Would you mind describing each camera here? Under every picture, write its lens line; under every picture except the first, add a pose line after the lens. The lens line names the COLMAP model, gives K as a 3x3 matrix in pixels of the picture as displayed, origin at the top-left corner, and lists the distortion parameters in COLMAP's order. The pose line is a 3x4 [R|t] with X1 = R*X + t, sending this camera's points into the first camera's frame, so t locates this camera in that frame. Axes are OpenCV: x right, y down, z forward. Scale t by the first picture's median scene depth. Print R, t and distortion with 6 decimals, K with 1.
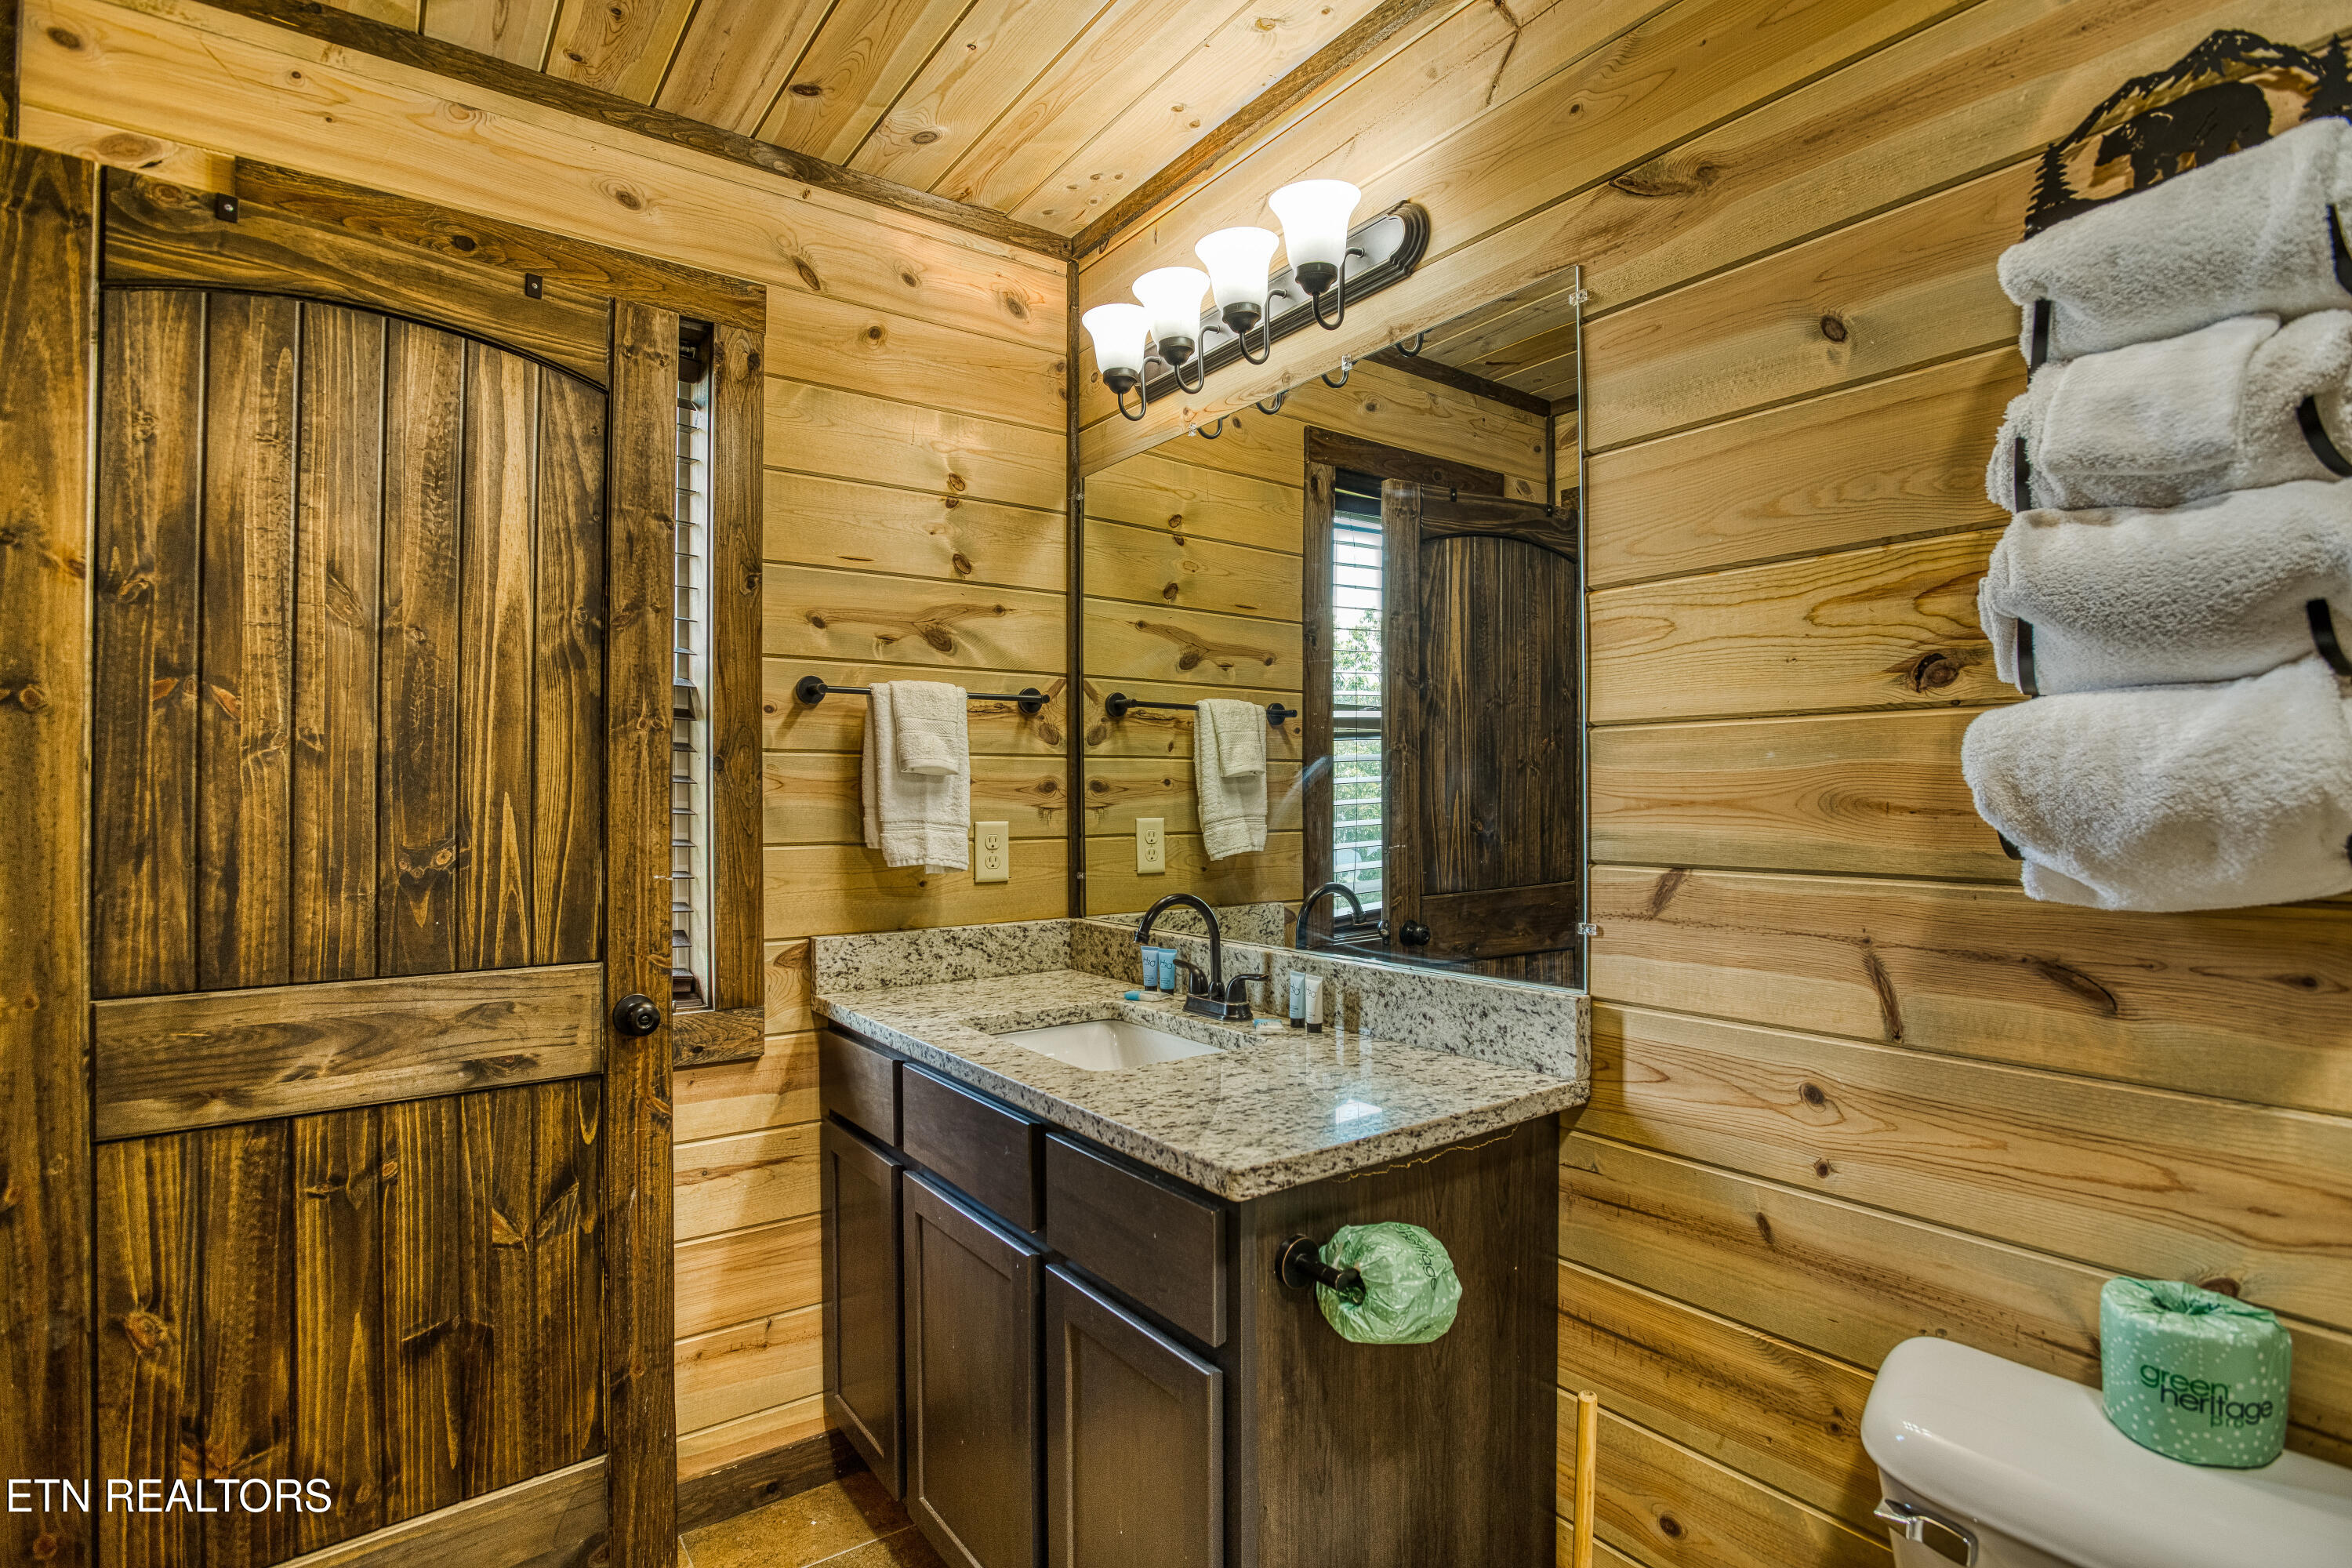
lens RADIAL K [[1177.8, 0, 1173.7], [0, 1177.8, 800.3], [0, 0, 1]] dist [-0.065739, 0.022604]
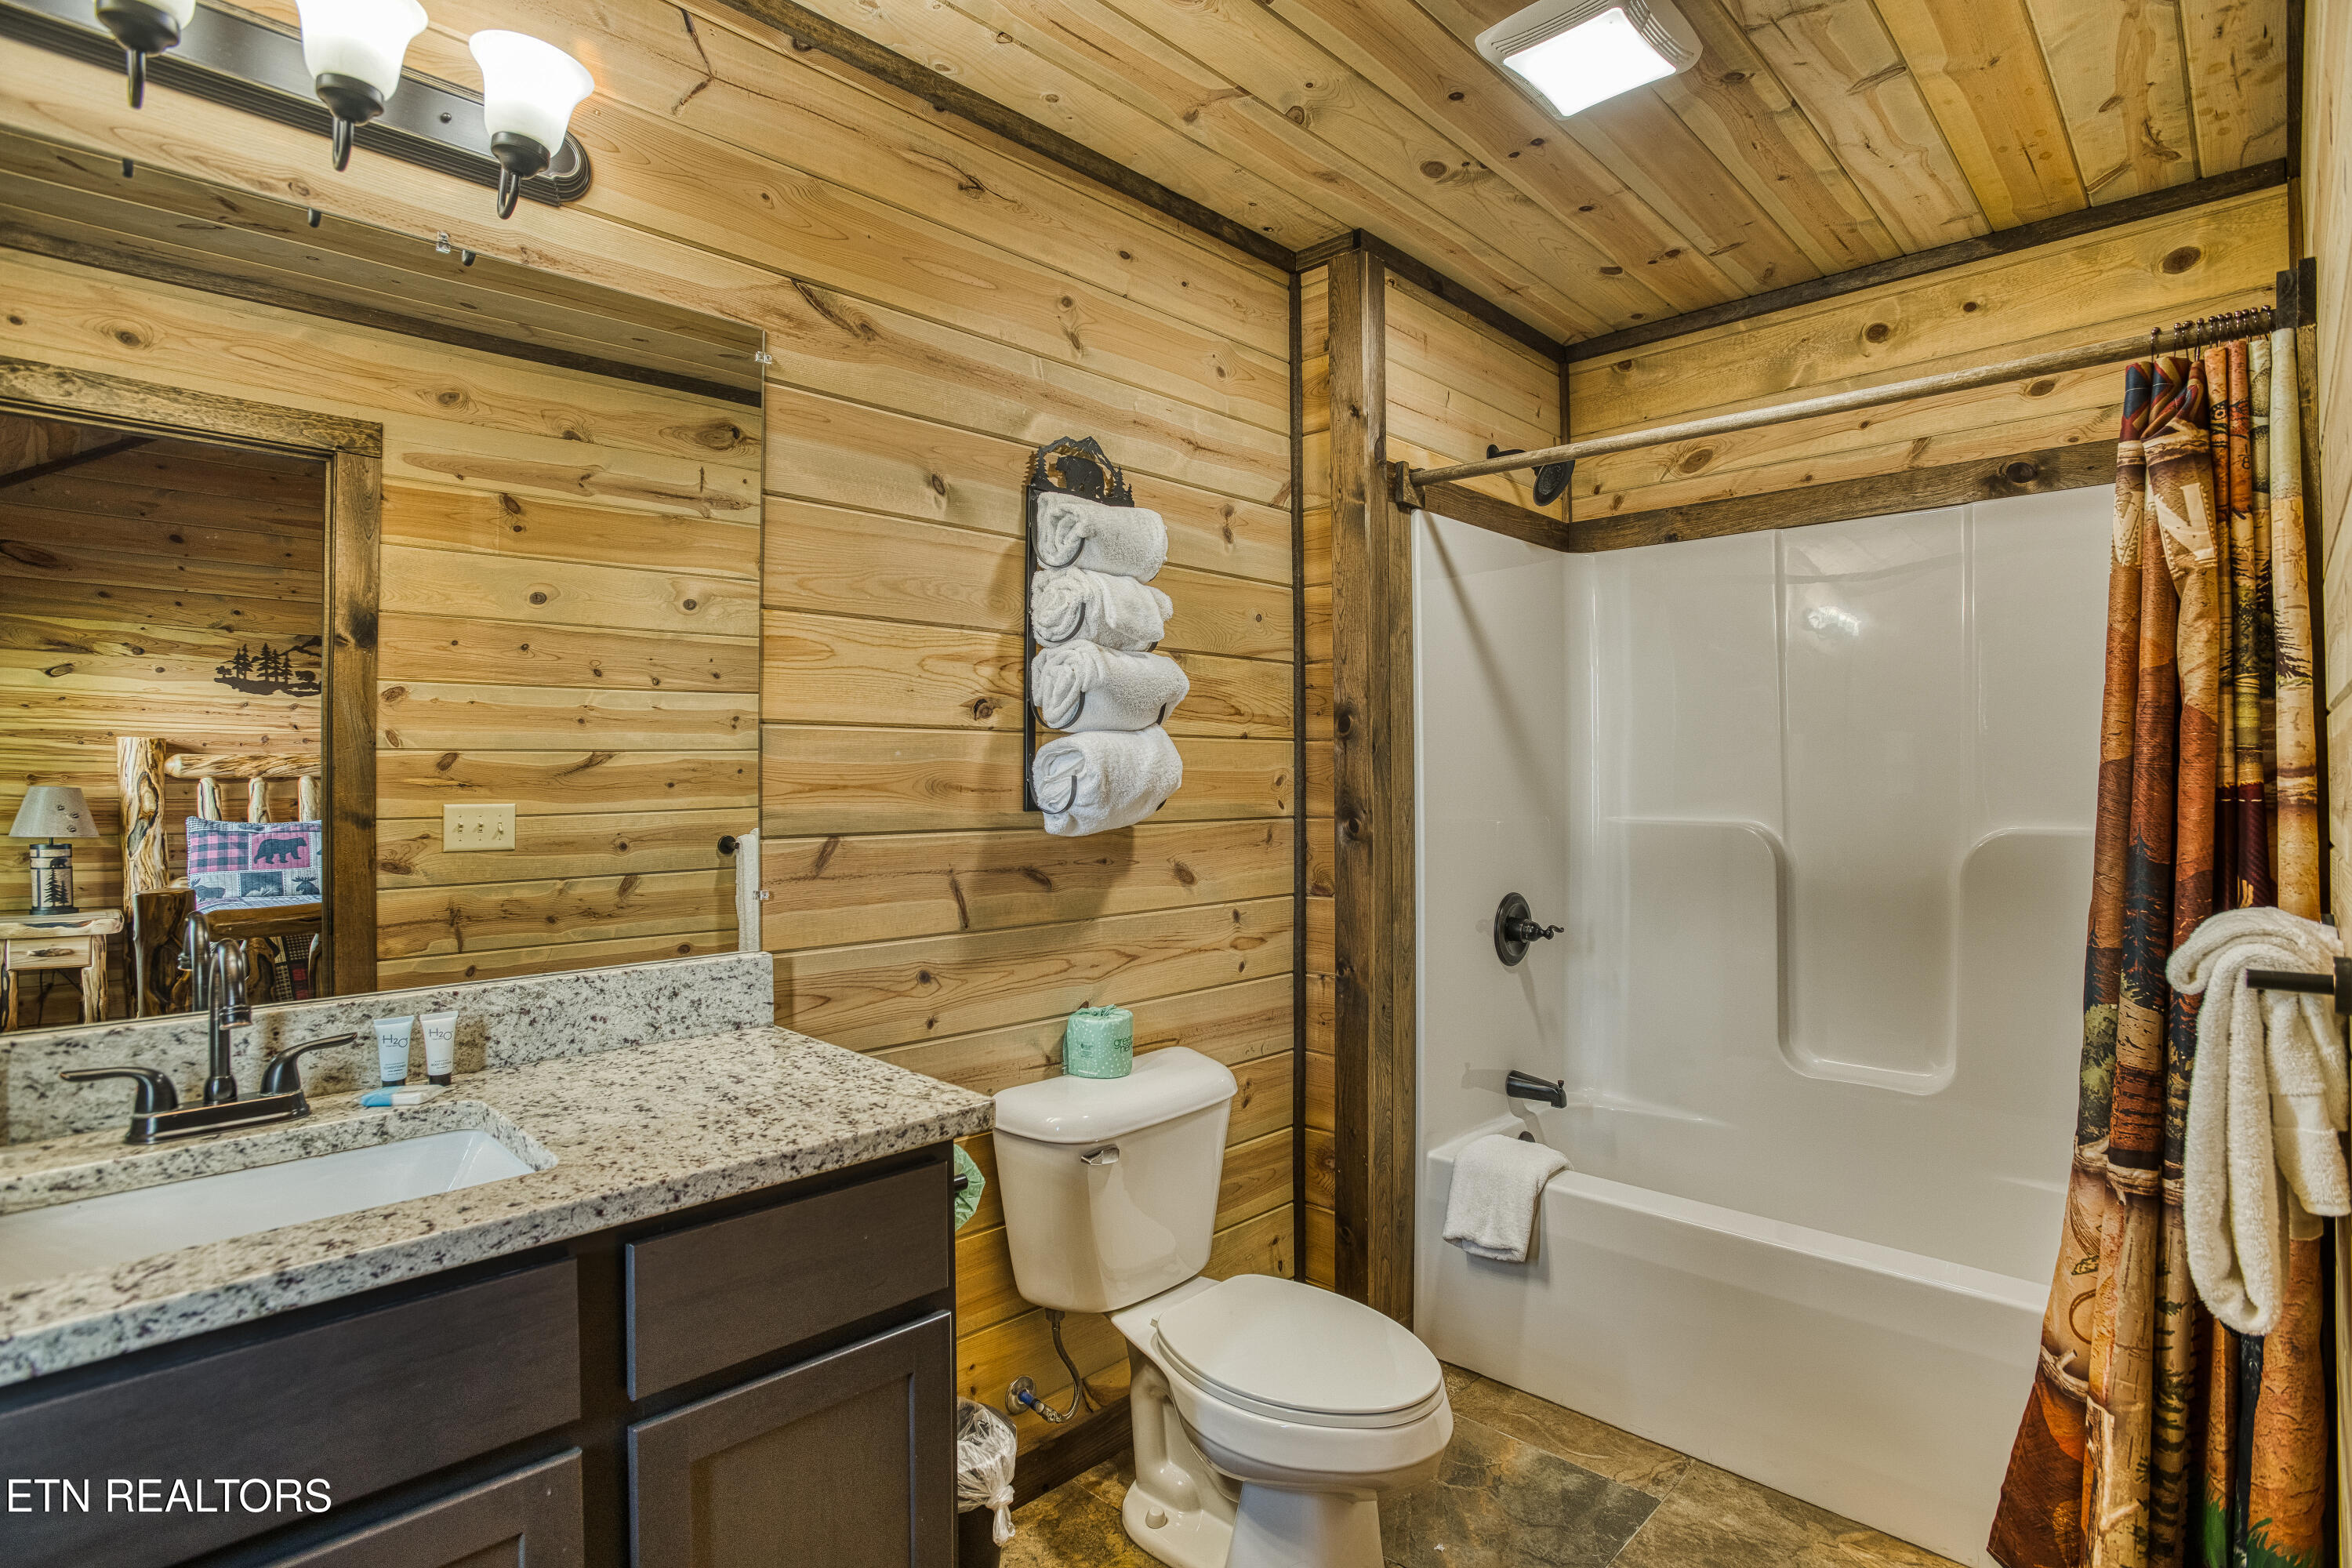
lens RADIAL K [[1177.8, 0, 1172.2], [0, 1177.8, 771.4], [0, 0, 1]] dist [-0.065739, 0.022604]
pose [[-0.173933, 0.014041, 0.984657, -0.974851], [0.010896, 0.999865, -0.012333, 0.005525], [-0.984697, 0.008584, -0.174063, 0.889397]]
